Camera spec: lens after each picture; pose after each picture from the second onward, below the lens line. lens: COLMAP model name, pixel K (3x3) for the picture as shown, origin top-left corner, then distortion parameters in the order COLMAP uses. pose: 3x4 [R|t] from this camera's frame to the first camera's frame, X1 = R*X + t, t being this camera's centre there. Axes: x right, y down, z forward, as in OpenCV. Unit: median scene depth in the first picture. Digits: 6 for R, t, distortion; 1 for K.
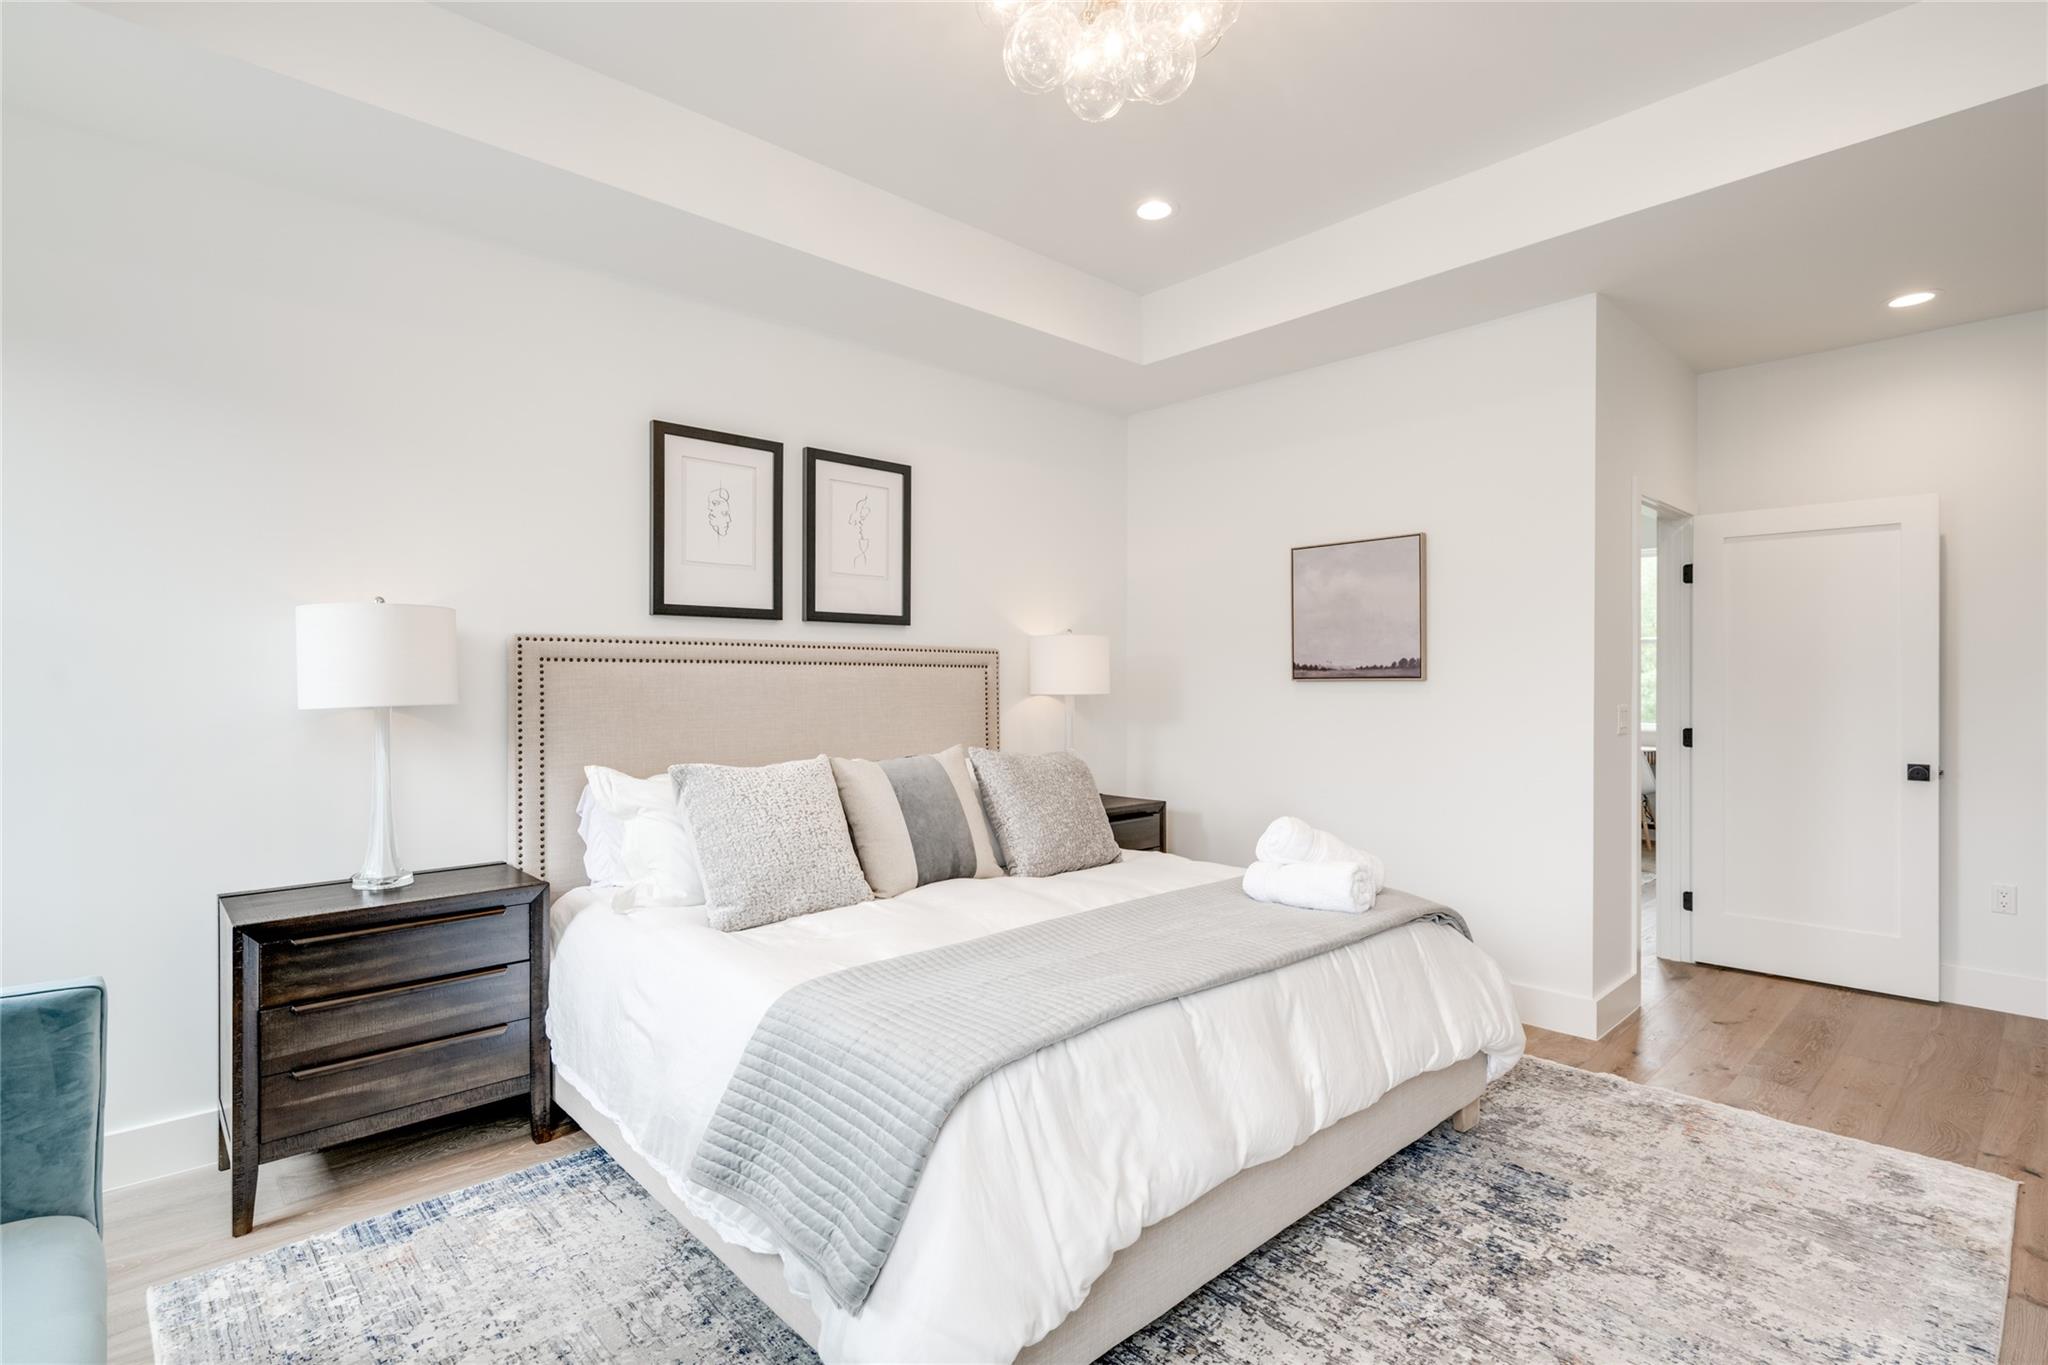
lens RADIAL K [[980.9, 0, 1021.6], [0, 980.9, 675.8], [0, 0, 1]] dist [-0.001136, -0.000050]
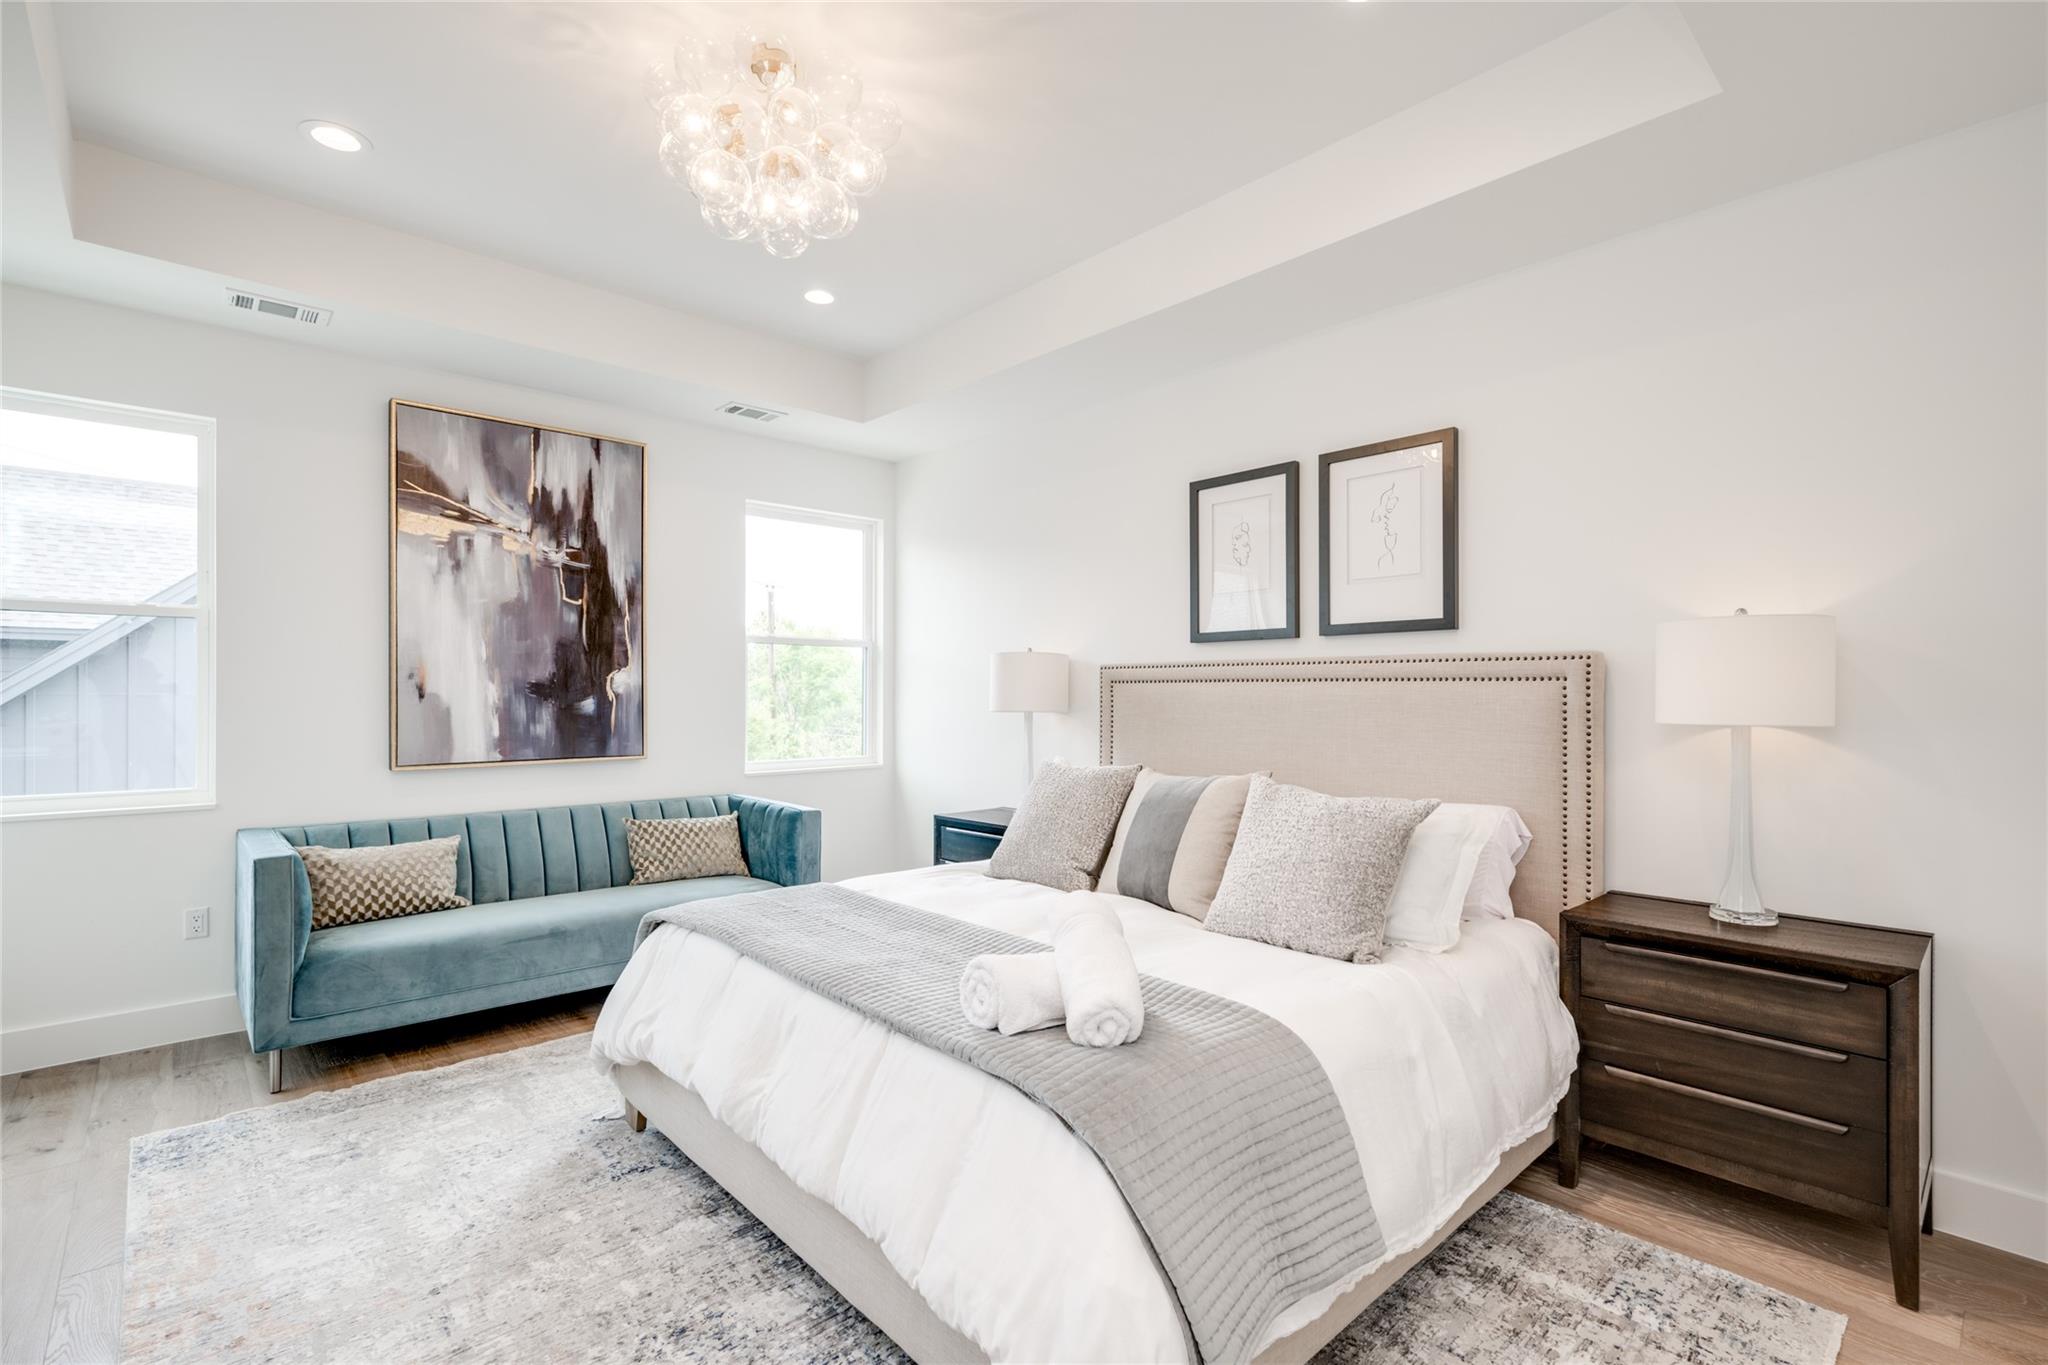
lens RADIAL K [[940.3, 0, 1012.8], [0, 940.3, 690.7], [0, 0, 1]] dist [-0.000740, -0.000058]
pose [[-0.016910, -0.008071, -0.999824, 0.715381], [-0.001880, 0.999966, -0.008040, 0.005514], [0.999855, 0.001744, -0.016924, 0.726702]]
